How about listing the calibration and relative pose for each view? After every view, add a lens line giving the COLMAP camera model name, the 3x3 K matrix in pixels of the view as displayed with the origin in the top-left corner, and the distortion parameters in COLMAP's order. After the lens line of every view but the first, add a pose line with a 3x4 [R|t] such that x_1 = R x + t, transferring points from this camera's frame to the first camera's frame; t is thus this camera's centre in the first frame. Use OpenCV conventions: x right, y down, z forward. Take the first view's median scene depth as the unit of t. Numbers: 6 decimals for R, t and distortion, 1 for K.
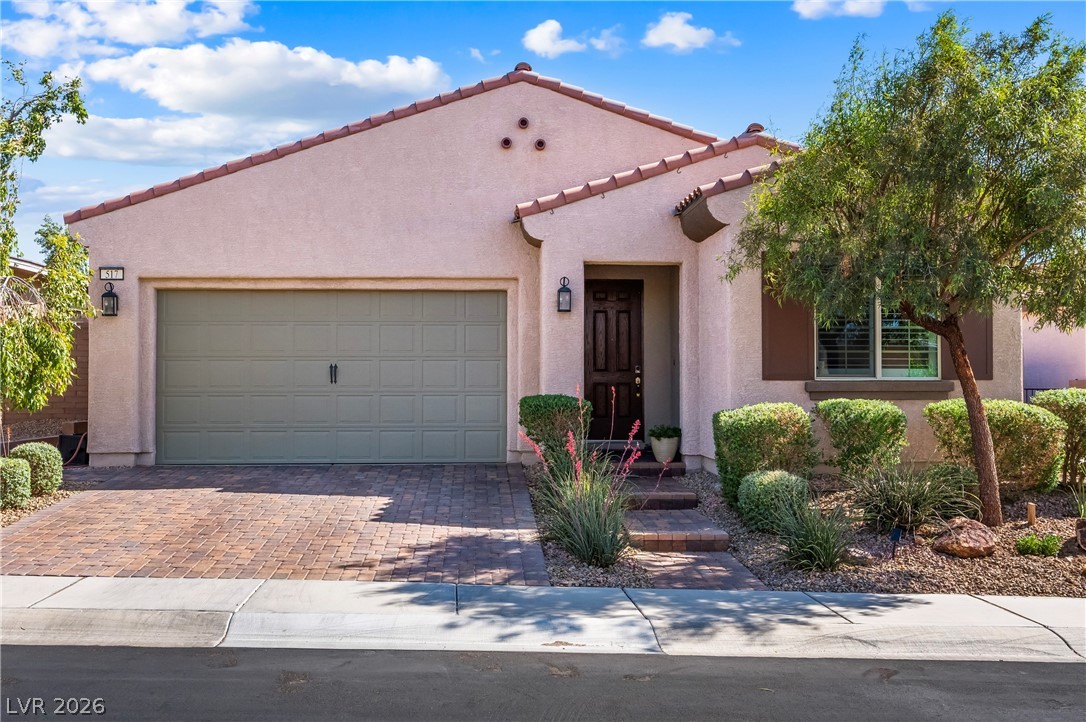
lens RADIAL K [[1119.9, 0, 543.0], [0, 1119.9, 361.0], [0, 0, 1]] dist [0.010671, 0.011410]
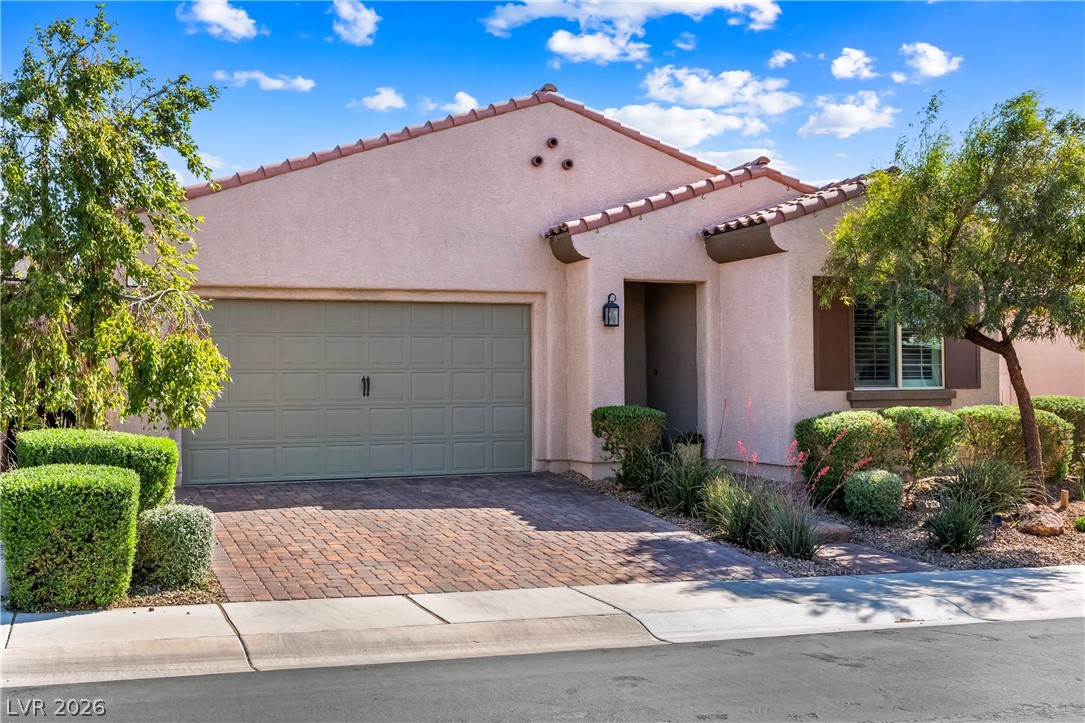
lens RADIAL K [[1187.6, 0, 542.5], [0, 1187.6, 361.5], [0, 0, 1]] dist [0.008369, 0.004716]
pose [[0.947319, -0.001199, 0.320290, -0.383054], [0.000807, 0.999999, 0.001358, -0.012022], [-0.320291, -0.001028, 0.947319, -0.036335]]
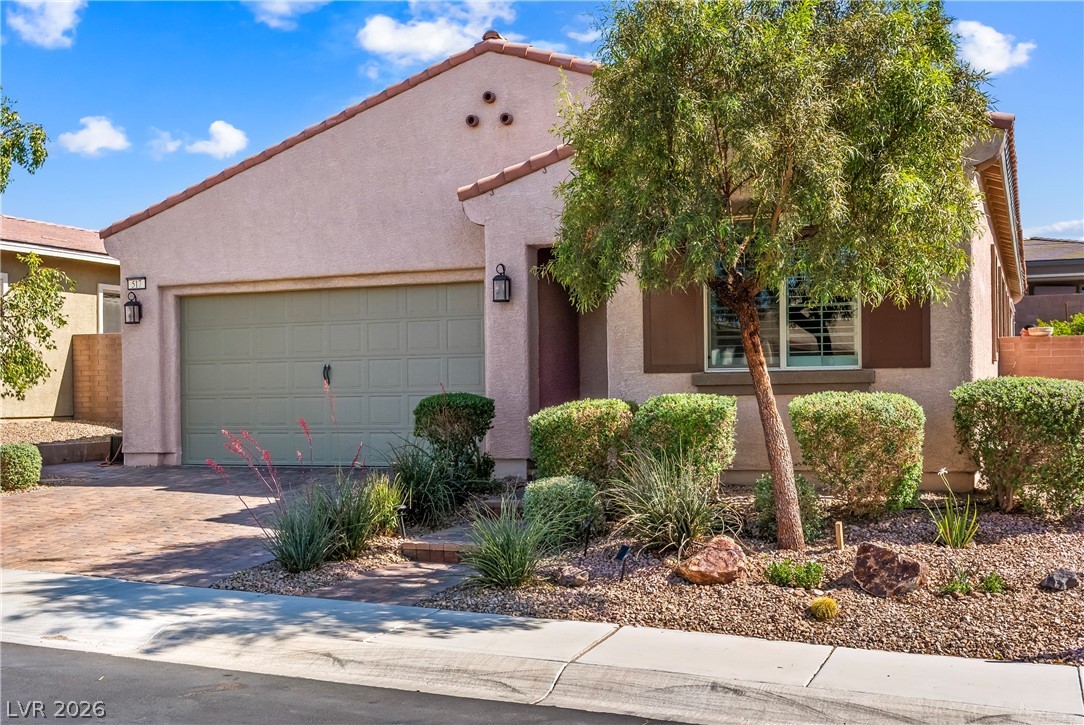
lens RADIAL K [[1243.6, 0, 543.1], [0, 1243.6, 394.7], [0, 0, 1]] dist [0.021428, 0.014922]
pose [[0.911241, -0.011283, -0.411720, 0.445661], [0.022665, 0.999484, 0.022772, 0.008751], [0.411250, -0.030082, 0.911026, 0.084568]]
